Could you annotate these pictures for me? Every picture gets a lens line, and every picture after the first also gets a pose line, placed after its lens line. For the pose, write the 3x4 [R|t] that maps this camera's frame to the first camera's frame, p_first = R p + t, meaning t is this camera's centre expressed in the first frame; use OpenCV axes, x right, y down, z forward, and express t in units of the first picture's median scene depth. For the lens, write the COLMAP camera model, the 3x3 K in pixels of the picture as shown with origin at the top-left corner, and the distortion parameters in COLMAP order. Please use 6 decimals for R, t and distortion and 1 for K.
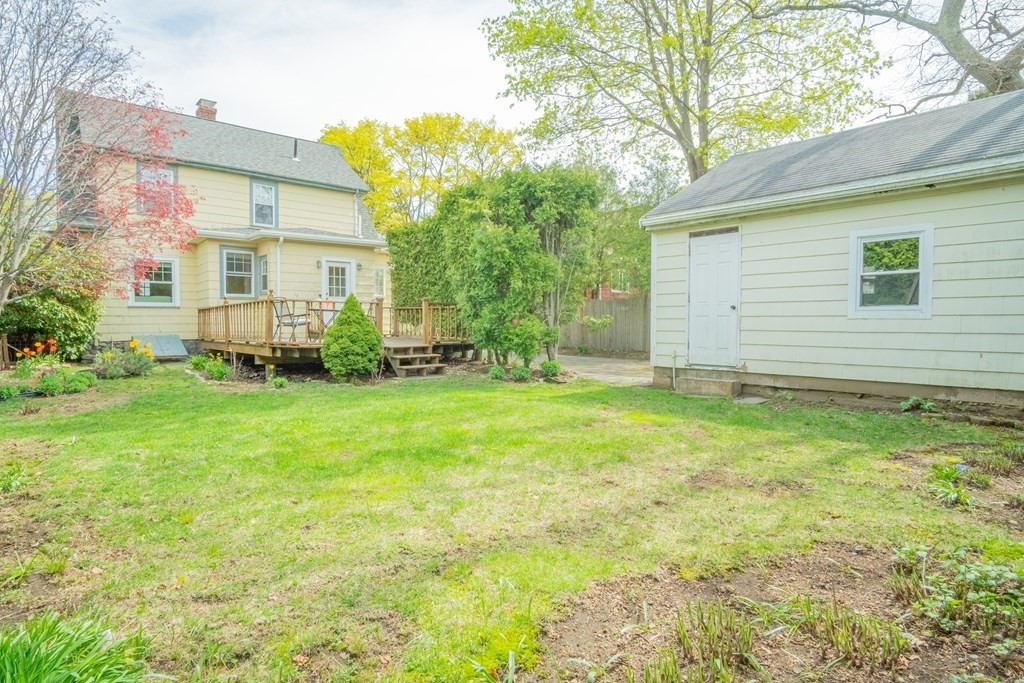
lens RADIAL K [[557.1, 0, 501.1], [0, 557.1, 343.7], [0, 0, 1]] dist [-0.025872, 0.002183]
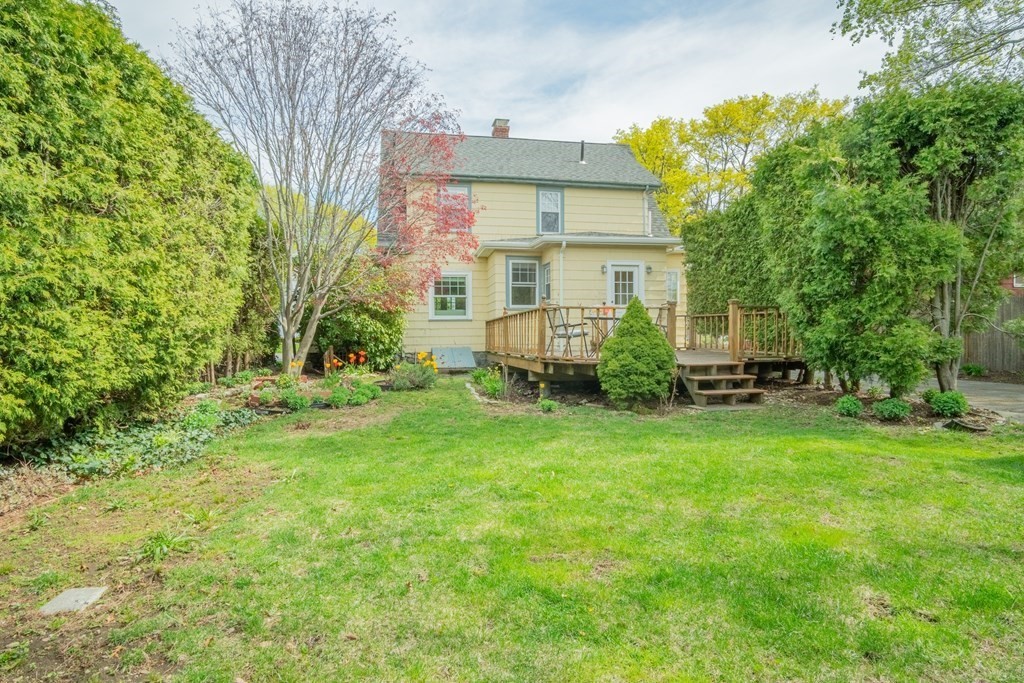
lens RADIAL K [[557.1, 0, 501.1], [0, 557.1, 343.7], [0, 0, 1]] dist [-0.025872, 0.002183]
pose [[0.869383, 0.000594, -0.494139, -0.031139], [-0.011152, 0.999768, -0.018417, -0.004469], [0.494014, 0.021522, 0.869188, 0.155697]]
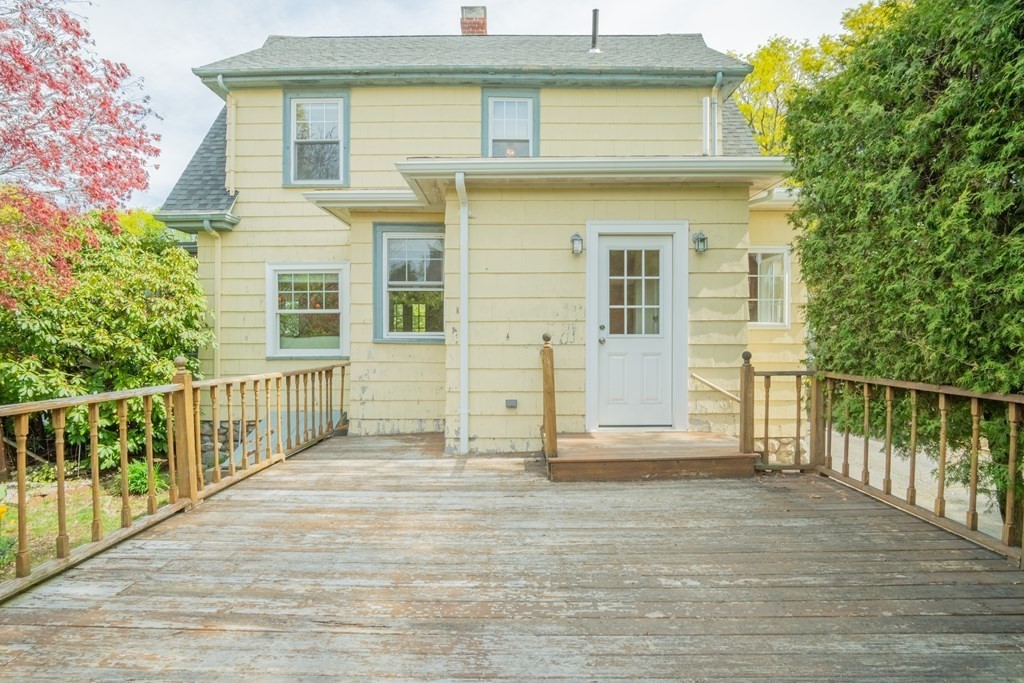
lens RADIAL K [[557.1, 0, 501.1], [0, 557.1, 343.7], [0, 0, 1]] dist [-0.025872, 0.002183]
pose [[0.754885, 0.004428, -0.655842, -0.153494], [-0.020698, 0.999640, -0.017075, -0.085321], [0.655530, 0.026464, 0.754705, 0.816788]]
